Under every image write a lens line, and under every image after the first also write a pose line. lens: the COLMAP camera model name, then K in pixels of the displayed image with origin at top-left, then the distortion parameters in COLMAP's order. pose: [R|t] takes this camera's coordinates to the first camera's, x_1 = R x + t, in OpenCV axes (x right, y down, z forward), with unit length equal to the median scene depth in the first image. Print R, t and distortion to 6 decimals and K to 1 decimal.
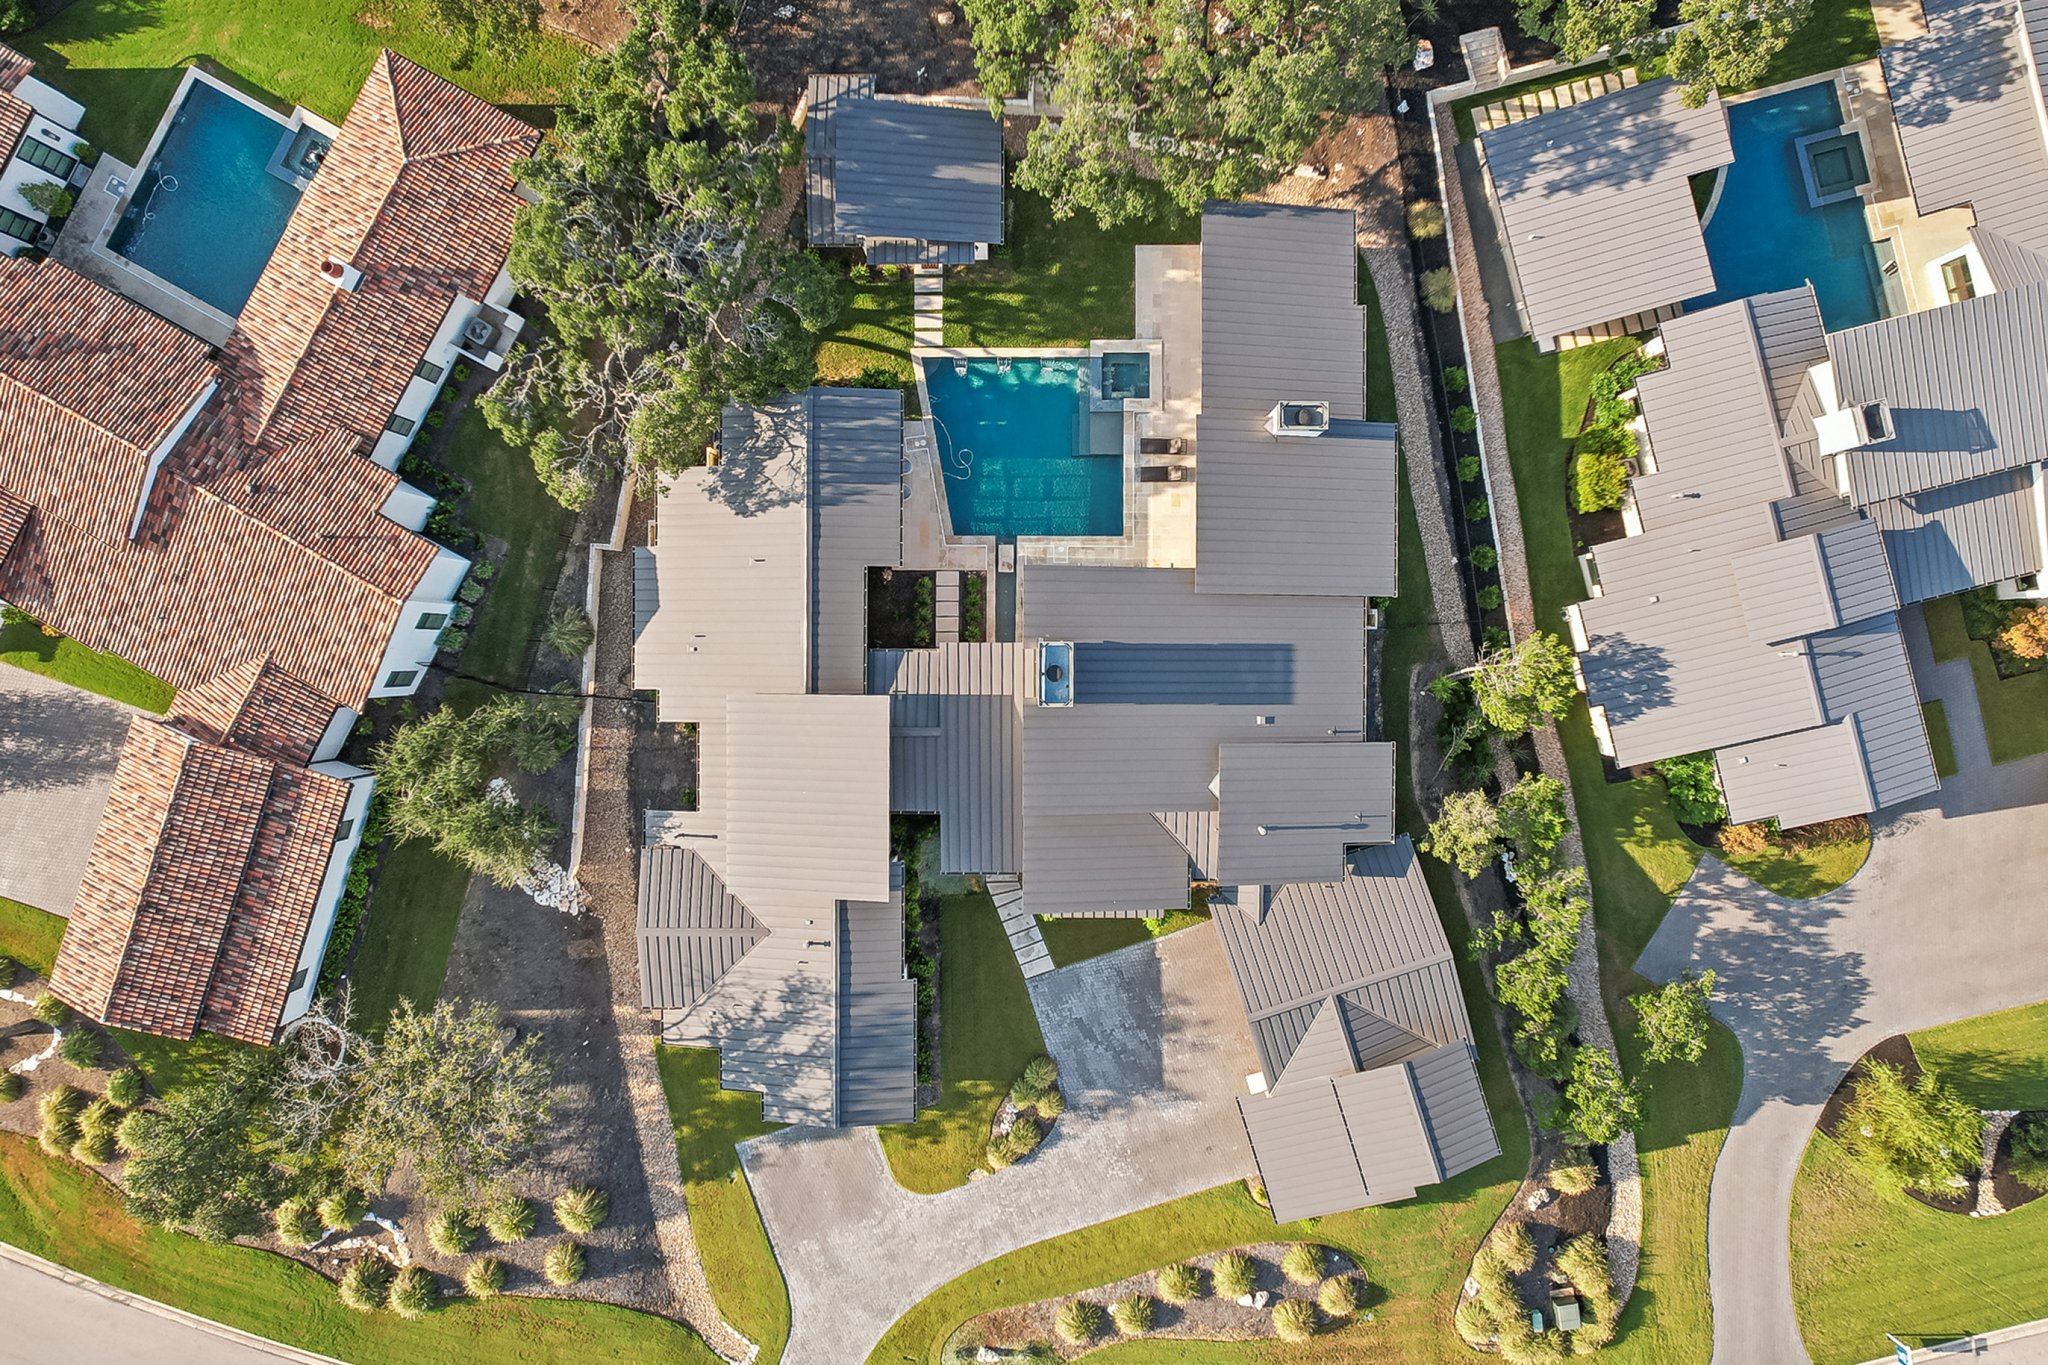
lens RADIAL K [[1384.3, 0, 1023.7], [0, 1384.3, 691.1], [0, 0, 1]] dist [-0.065926, 0.053907]
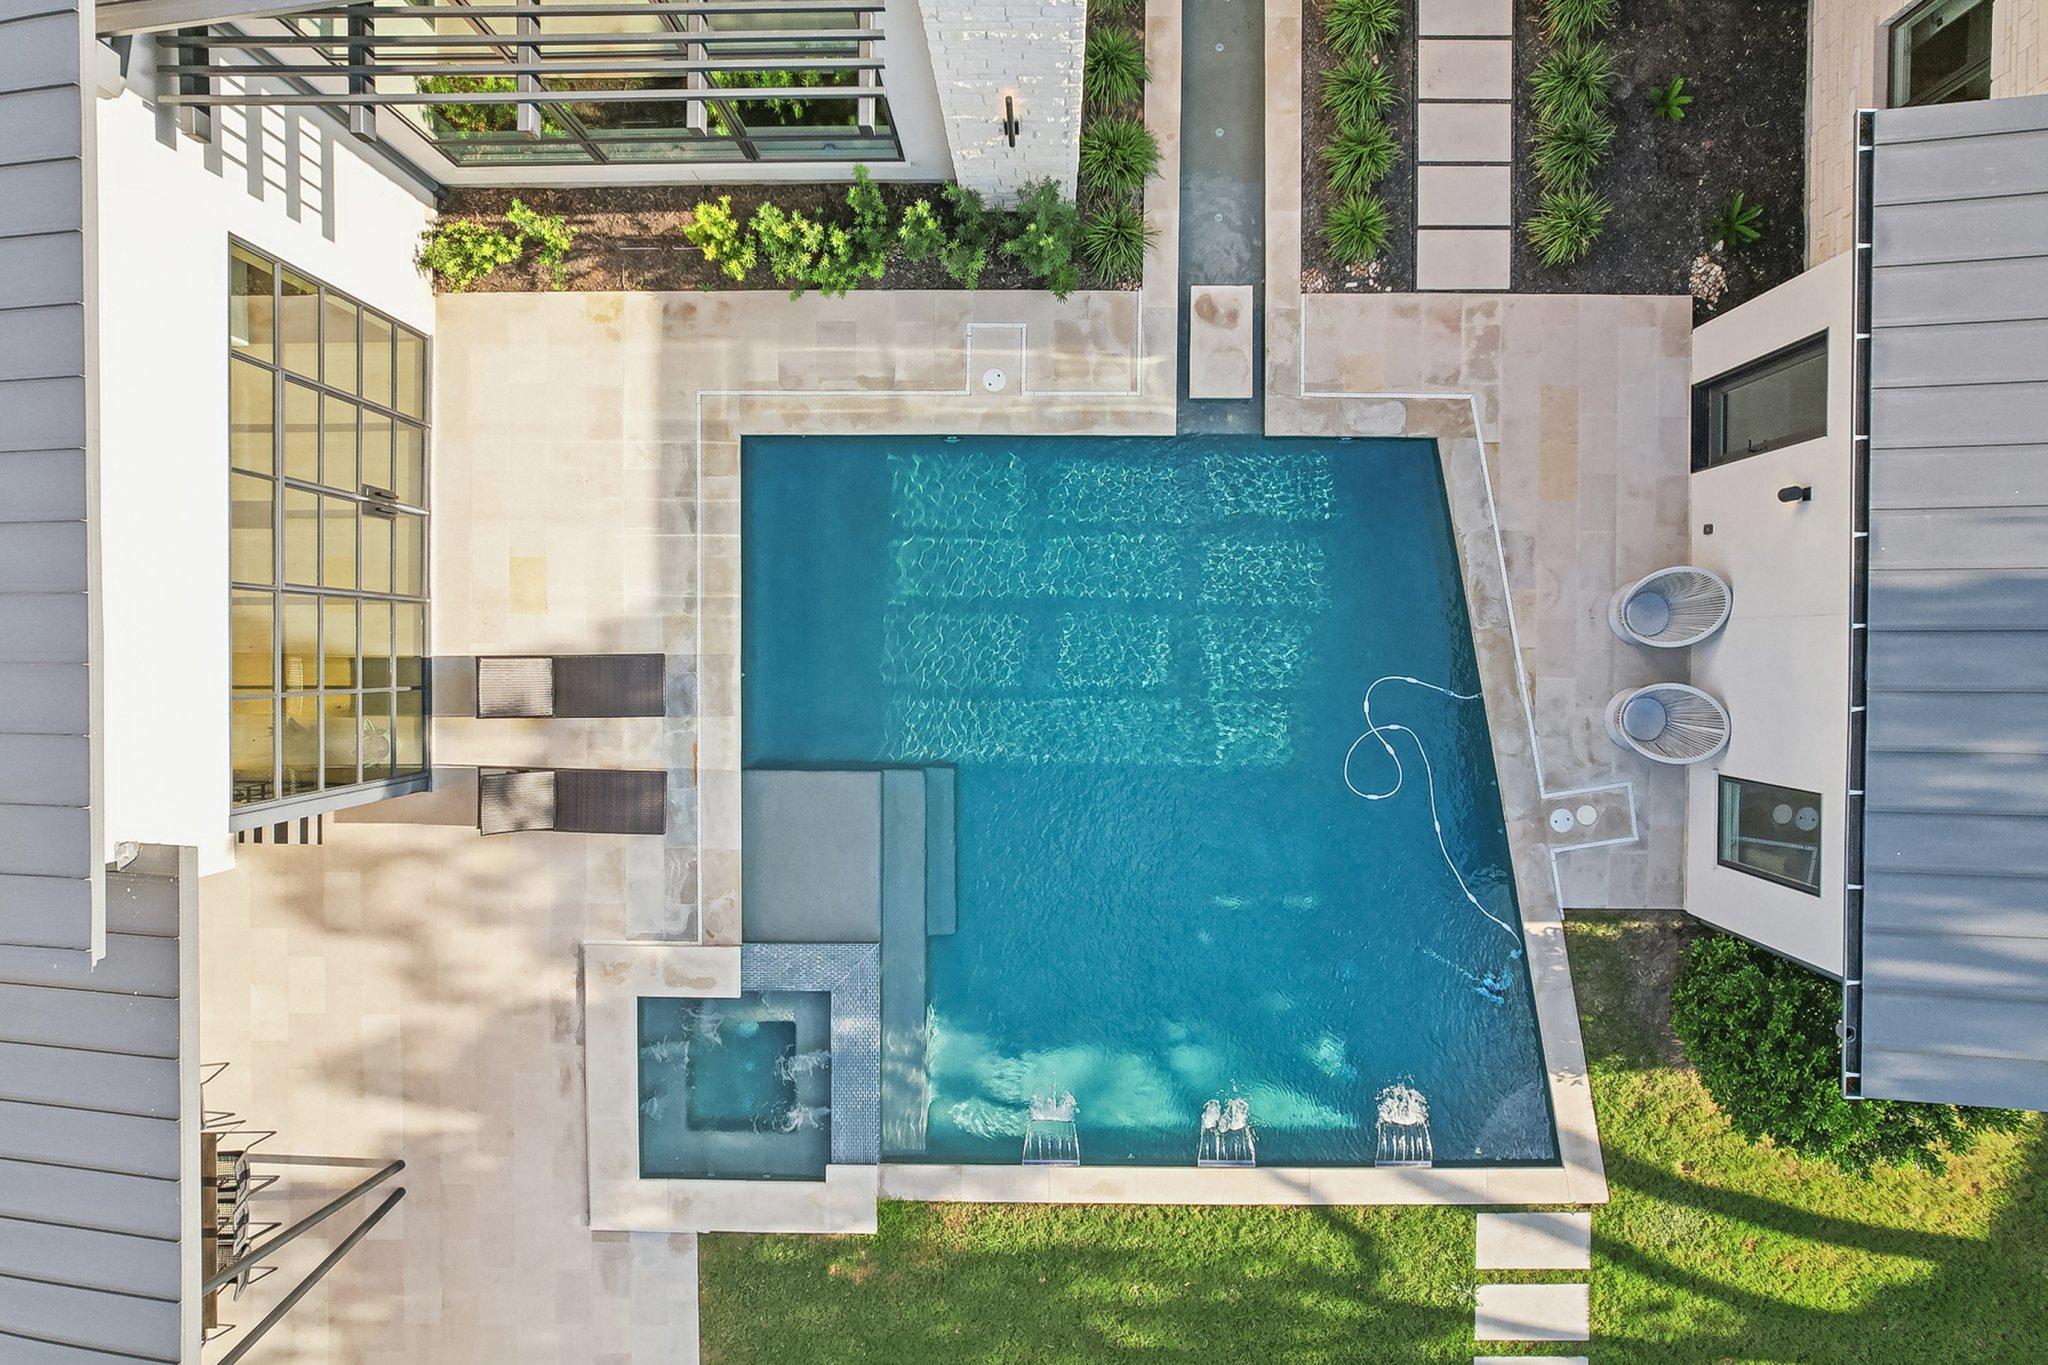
lens RADIAL K [[1384.3, 0, 1023.8], [0, 1384.3, 674.9], [0, 0, 1]] dist [-0.065926, 0.053907]
pose [[-0.999365, 0.001548, 0.035609, 0.013660], [-0.002525, -0.999621, -0.027409, -0.148495], [0.035553, -0.027481, 0.998990, 0.761046]]
